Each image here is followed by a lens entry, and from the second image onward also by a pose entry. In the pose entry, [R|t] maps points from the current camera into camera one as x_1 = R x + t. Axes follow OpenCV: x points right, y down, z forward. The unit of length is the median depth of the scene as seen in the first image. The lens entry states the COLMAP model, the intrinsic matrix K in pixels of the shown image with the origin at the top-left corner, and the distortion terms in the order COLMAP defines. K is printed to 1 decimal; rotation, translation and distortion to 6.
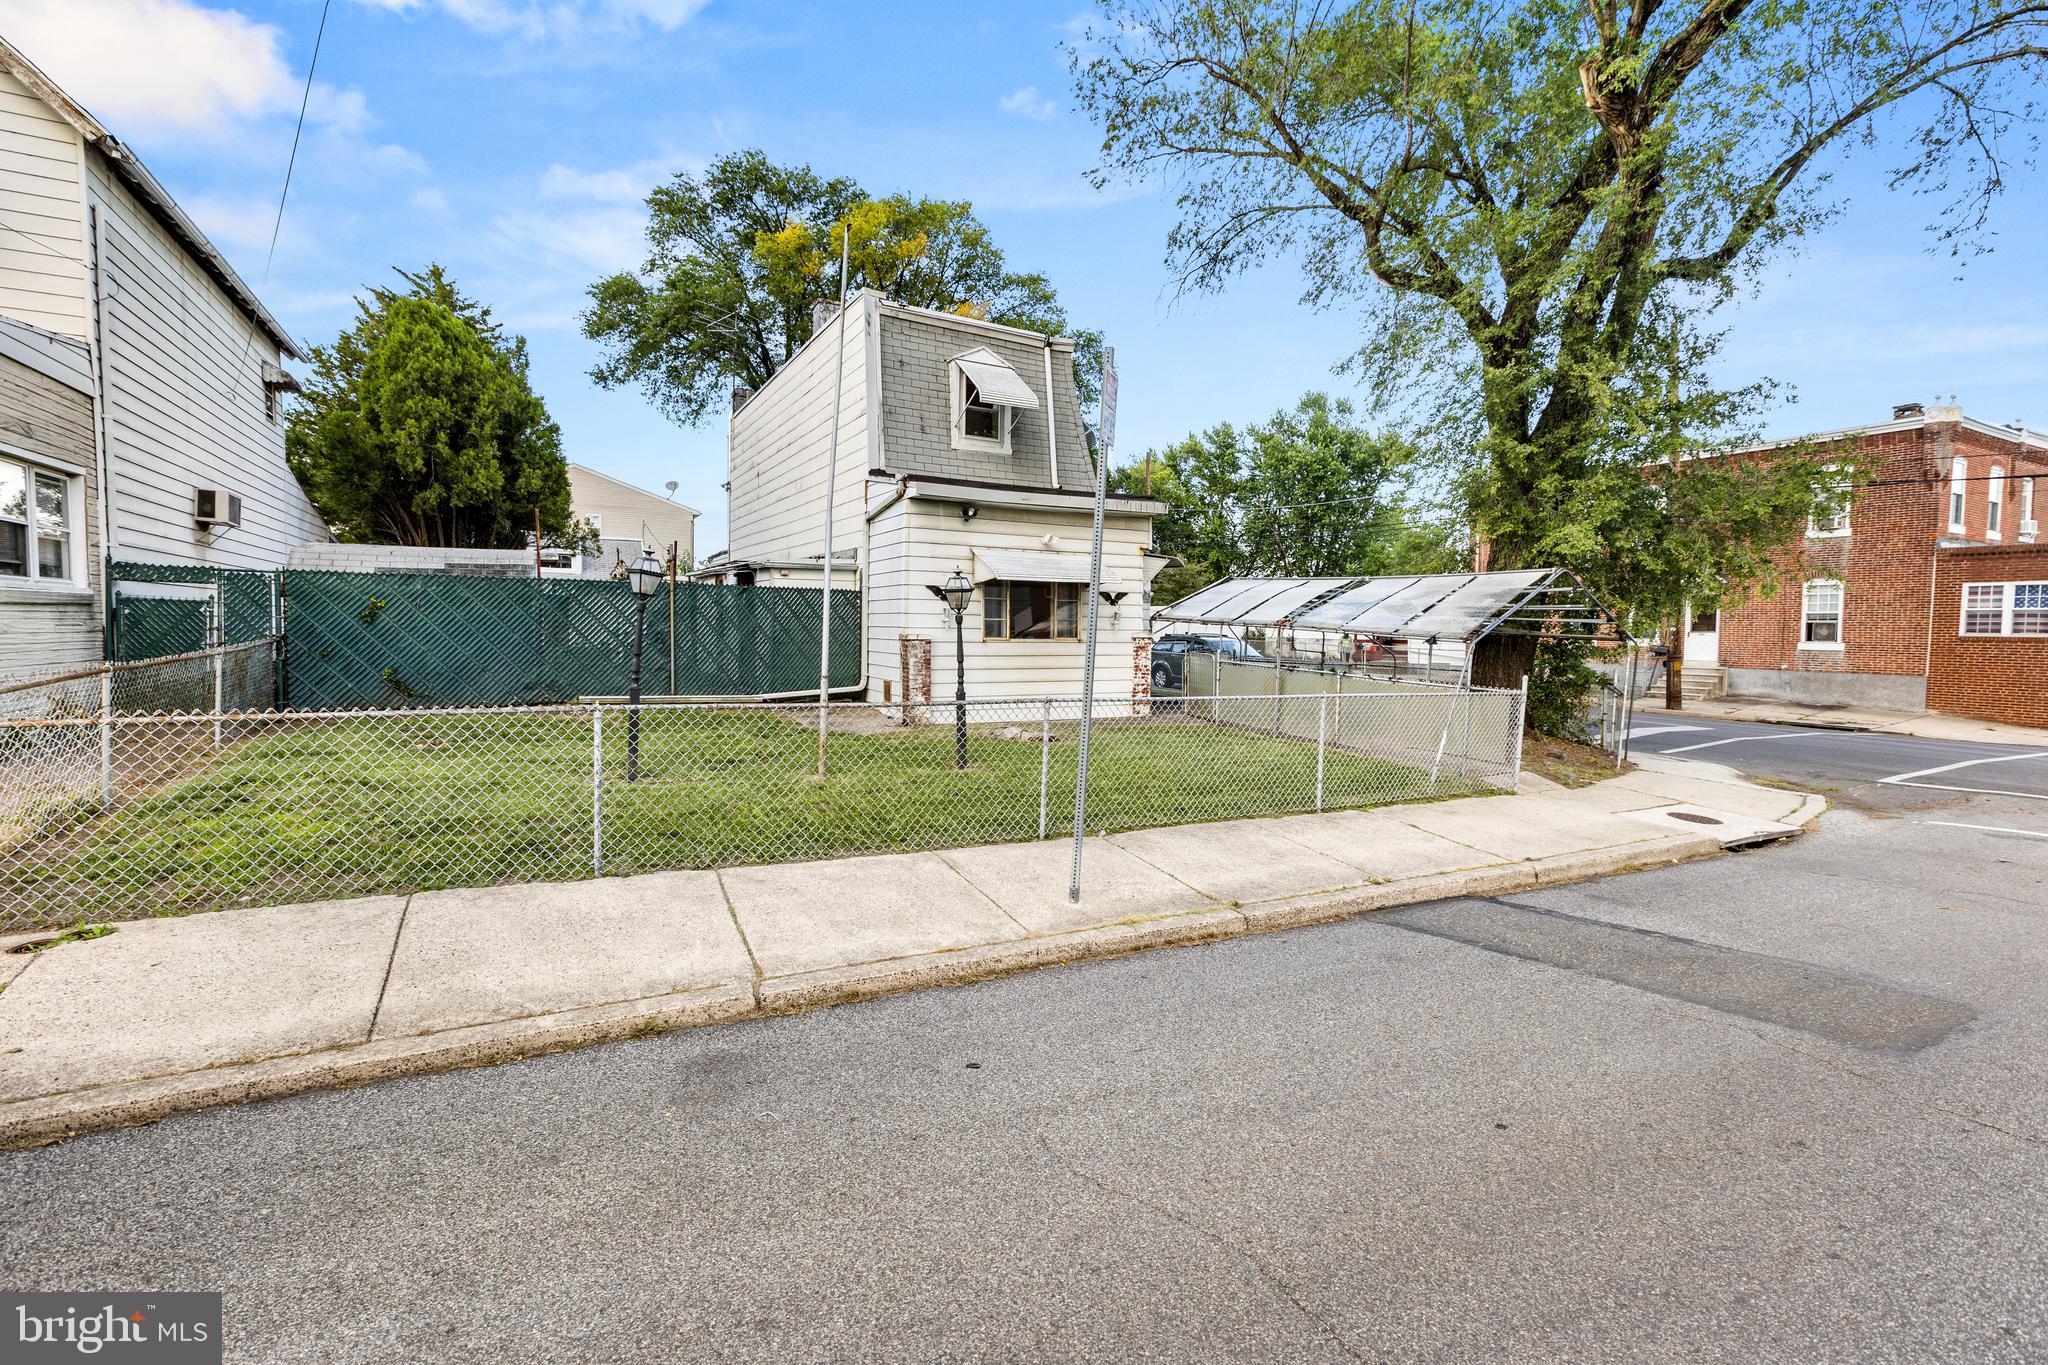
lens RADIAL K [[913.8, 0, 1046.1], [0, 913.8, 685.9], [0, 0, 1]] dist [0.001187, -0.000048]
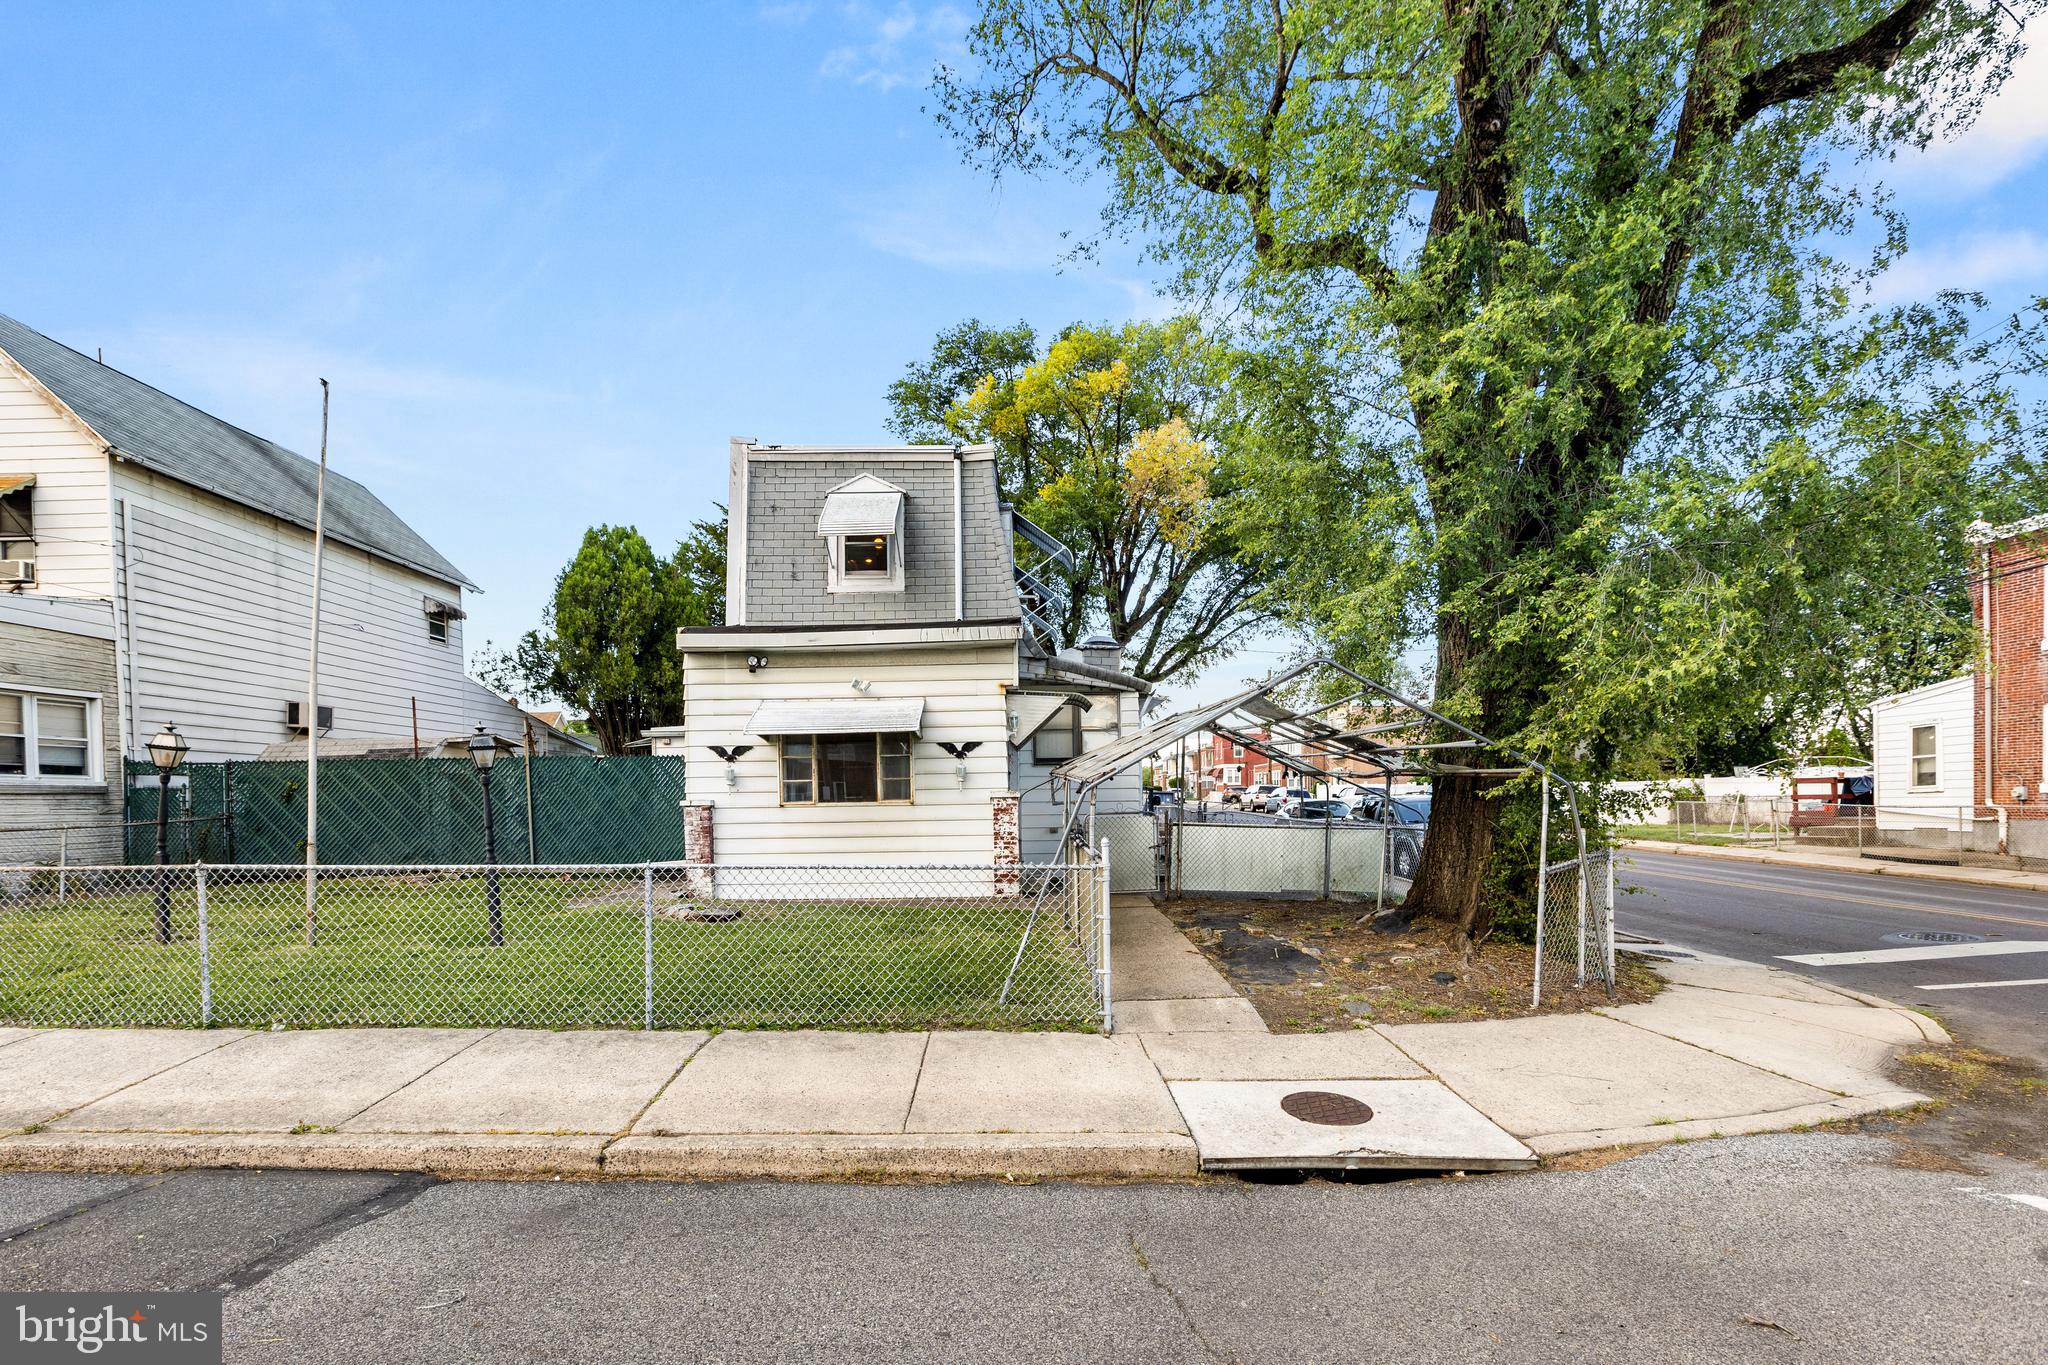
lens RADIAL K [[971.9, 0, 1035.0], [0, 971.9, 834.7], [0, 0, 1]] dist [-0.000872, 0.000132]
pose [[0.871407, -0.010588, -0.490447, 0.549465], [-0.004041, 0.999578, -0.028759, 0.003795], [0.490544, 0.027042, 0.870996, 0.282263]]
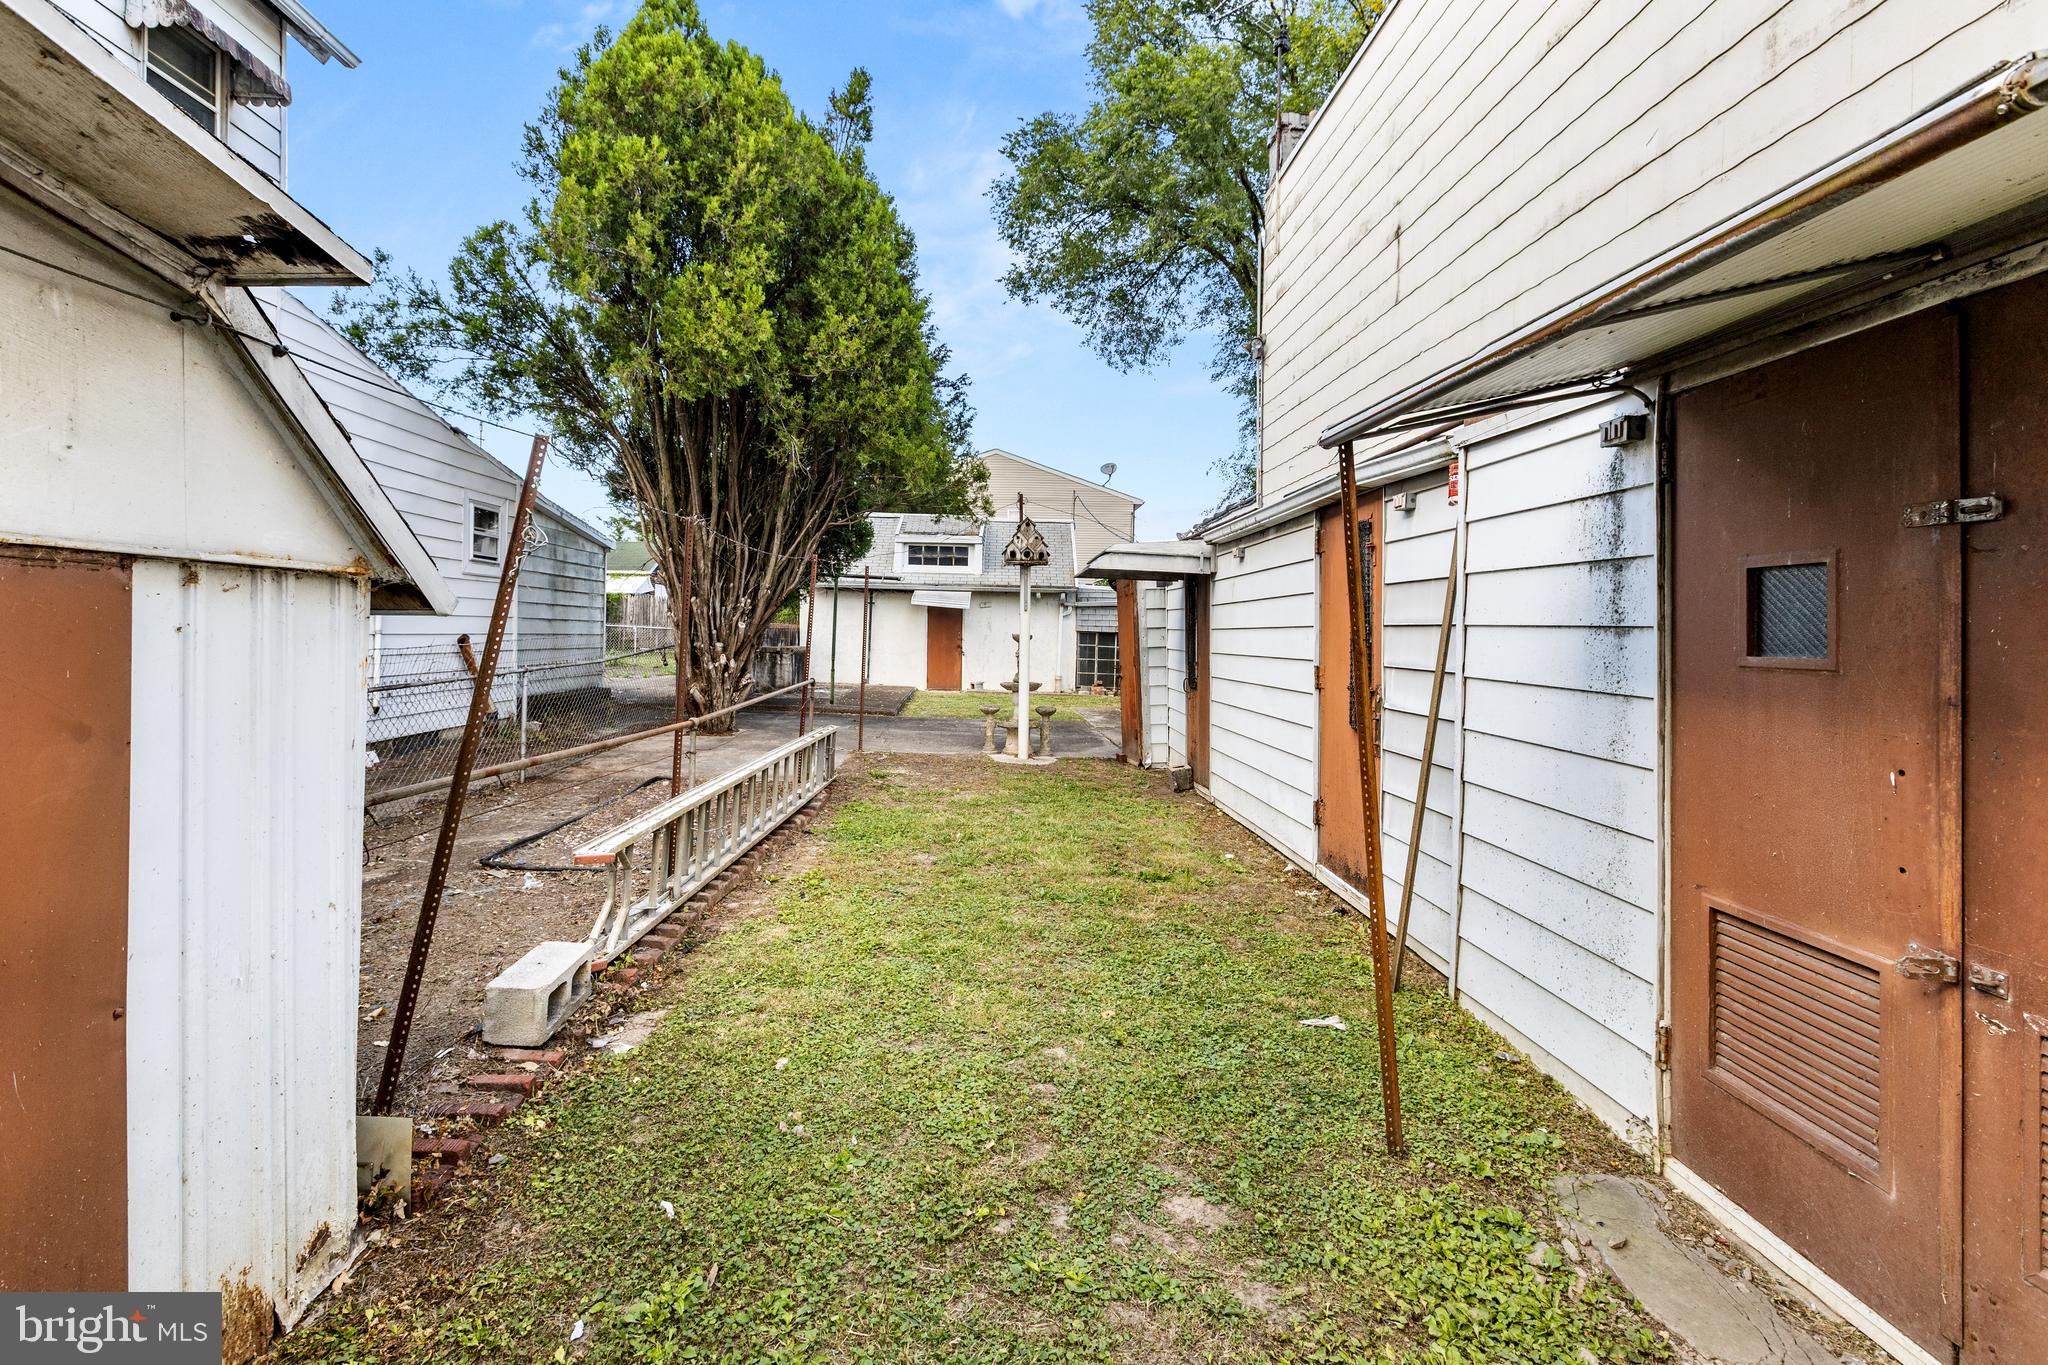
lens RADIAL K [[913.8, 0, 1027.6], [0, 913.8, 669.9], [0, 0, 1]] dist [0.001187, -0.000048]
pose [[0.897215, 0.009004, -0.441501, -0.404911], [-0.029001, 0.998835, -0.038565, -0.075054], [0.440640, 0.047405, 0.896431, 0.914079]]
